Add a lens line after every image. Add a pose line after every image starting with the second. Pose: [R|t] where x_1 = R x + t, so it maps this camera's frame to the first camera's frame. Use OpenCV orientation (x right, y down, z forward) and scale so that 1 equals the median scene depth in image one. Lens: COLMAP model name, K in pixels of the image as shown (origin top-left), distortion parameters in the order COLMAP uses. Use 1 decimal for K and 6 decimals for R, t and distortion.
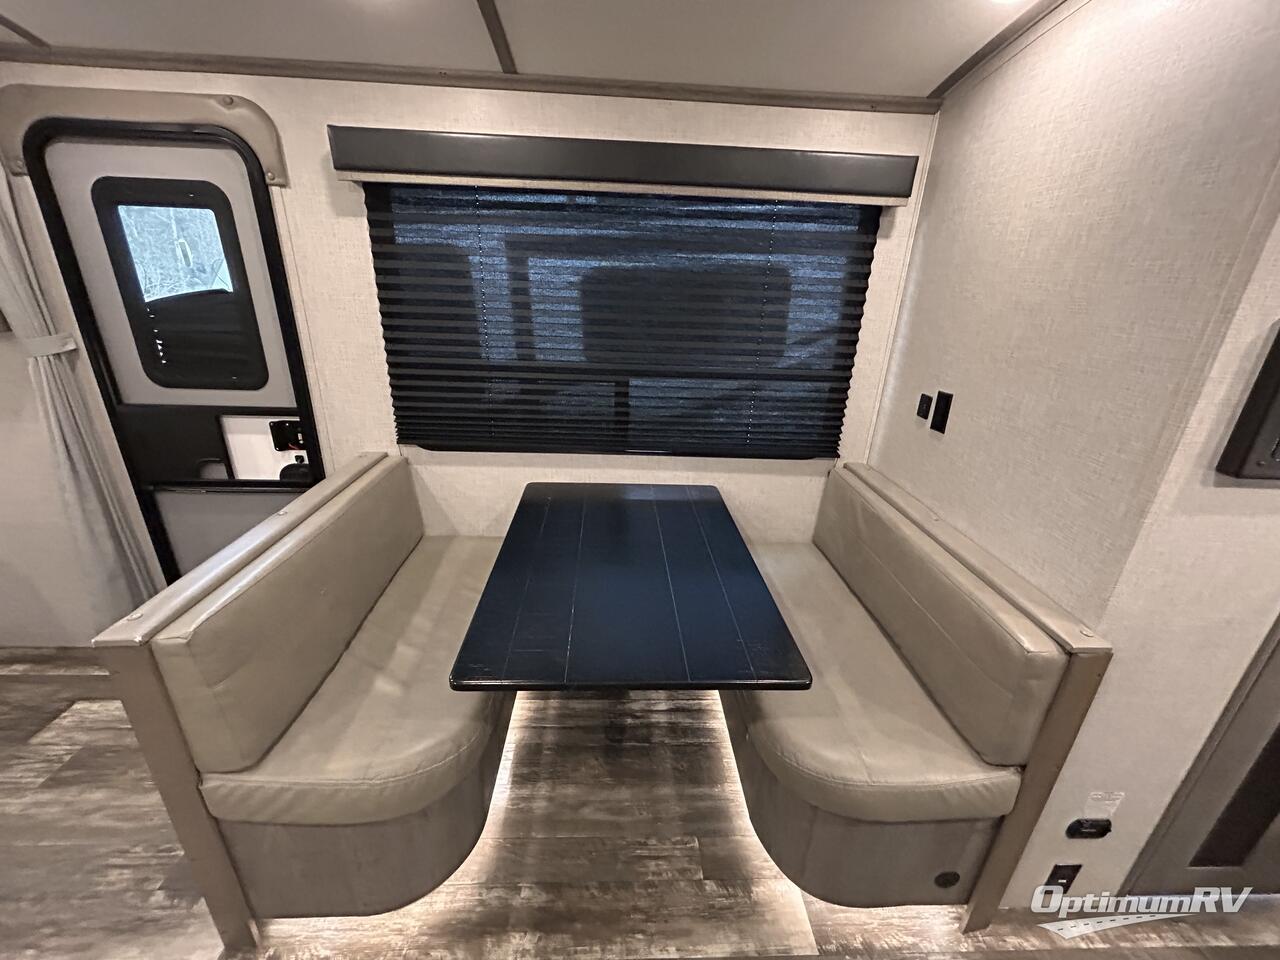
lens RADIAL K [[517.6, 0, 640.7], [0, 517.6, 478.0], [0, 0, 1]] dist [-0.000790, 0.000527]
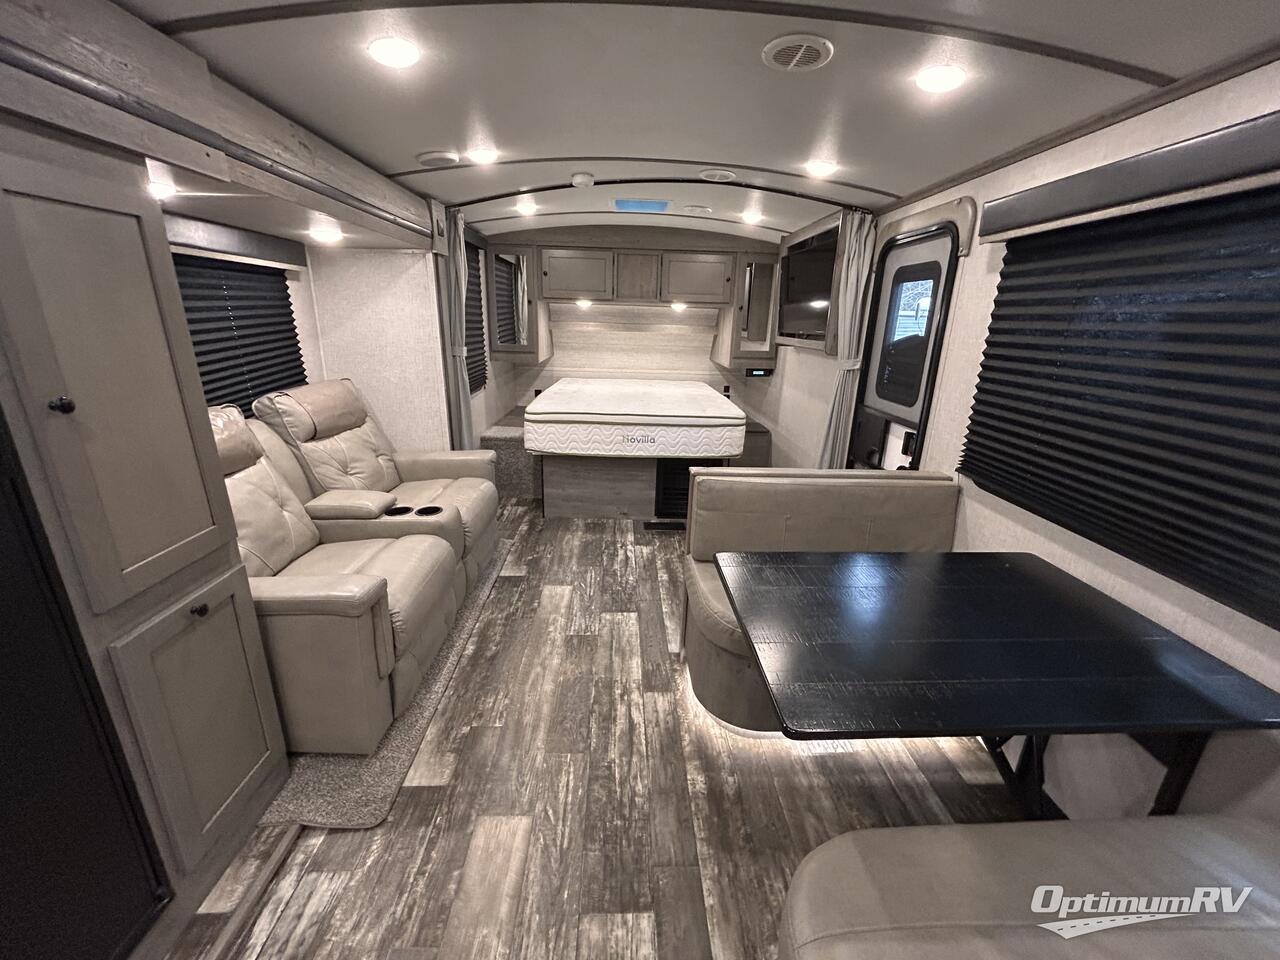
lens RADIAL K [[517.6, 0, 640.7], [0, 517.6, 478.0], [0, 0, 1]] dist [-0.000790, 0.000527]
pose [[-0.008764, 0.261735, -0.965100, 0.669890], [-0.374384, 0.894082, 0.245874, -0.082391], [0.927232, 0.363473, 0.090154, 0.326409]]
